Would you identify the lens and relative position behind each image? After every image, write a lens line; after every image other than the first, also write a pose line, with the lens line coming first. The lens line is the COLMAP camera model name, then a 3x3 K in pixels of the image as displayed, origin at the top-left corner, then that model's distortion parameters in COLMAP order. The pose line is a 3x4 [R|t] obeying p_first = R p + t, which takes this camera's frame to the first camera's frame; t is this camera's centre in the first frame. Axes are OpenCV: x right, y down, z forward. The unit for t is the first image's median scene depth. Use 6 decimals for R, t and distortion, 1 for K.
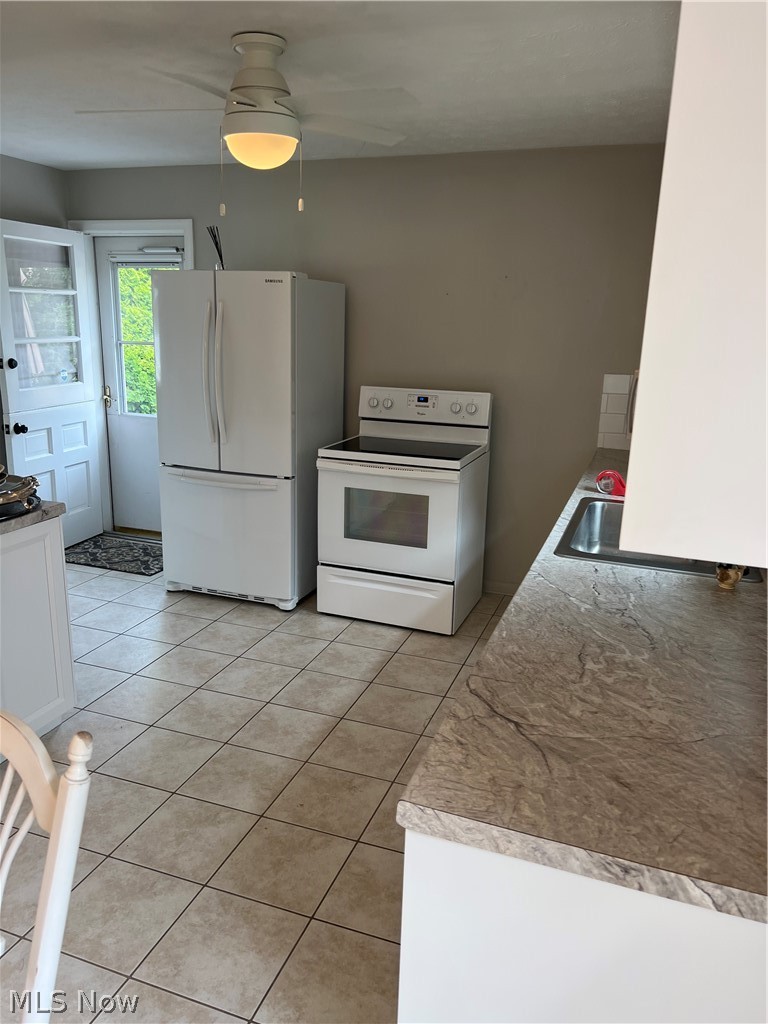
lens RADIAL K [[770.8, 0, 371.4], [0, 770.8, 510.5], [0, 0, 1]] dist [0.060008, -0.063805]
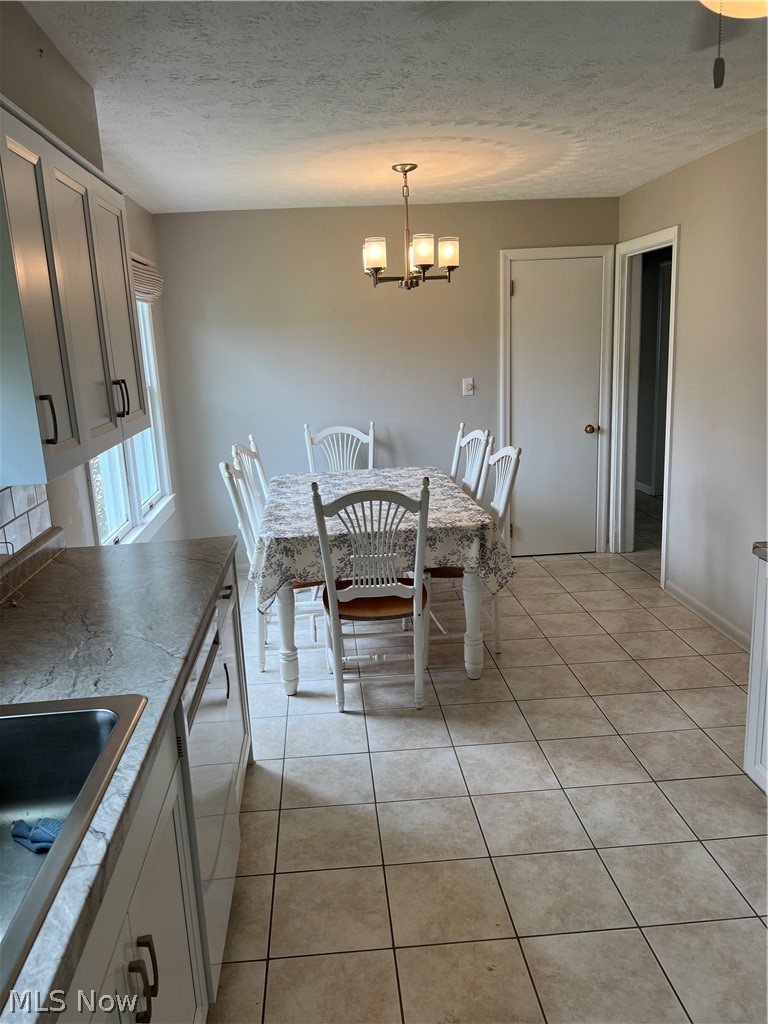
lens RADIAL K [[770.8, 0, 372.3], [0, 770.8, 505.5], [0, 0, 1]] dist [0.060008, -0.063805]
pose [[-0.909081, 0.109429, -0.401991, 0.272253], [-0.073006, 0.908116, 0.412304, -0.343021], [0.410173, 0.404166, -0.817562, 1.368657]]
